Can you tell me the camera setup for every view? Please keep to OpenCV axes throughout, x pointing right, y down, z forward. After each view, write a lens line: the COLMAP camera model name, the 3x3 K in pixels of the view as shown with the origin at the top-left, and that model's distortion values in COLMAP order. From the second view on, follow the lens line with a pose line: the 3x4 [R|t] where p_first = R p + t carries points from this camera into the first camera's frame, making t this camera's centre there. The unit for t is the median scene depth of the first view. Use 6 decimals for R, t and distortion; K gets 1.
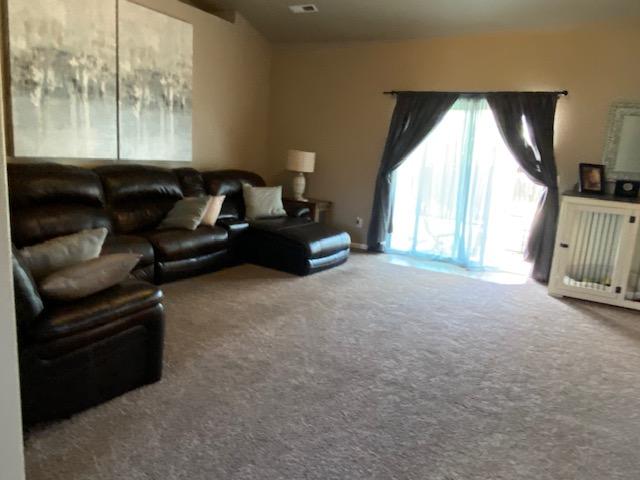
lens RADIAL K [[481.8, 0, 328.7], [0, 481.8, 240.5], [0, 0, 1]] dist [0.084303, -0.101082]
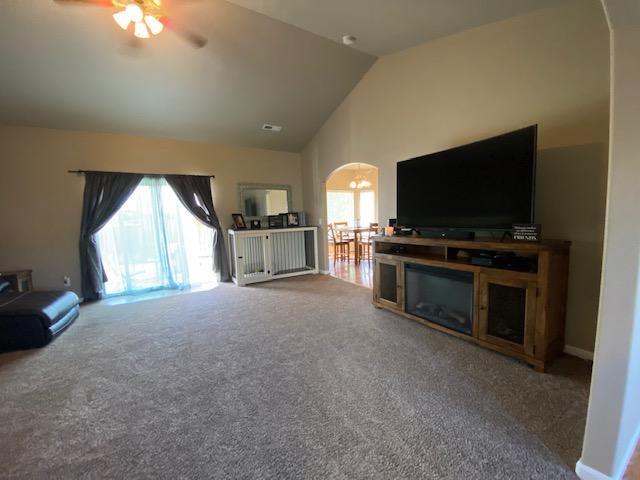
lens RADIAL K [[257.4, 0, 323.5], [0, 257.4, 242.5], [0, 0, 1]] dist [0.022057, -0.022516]
pose [[0.502166, -0.177115, 0.846439, -0.210209], [0.232090, 0.970494, 0.065382, -0.042525], [-0.833045, 0.163618, 0.528456, 0.251264]]
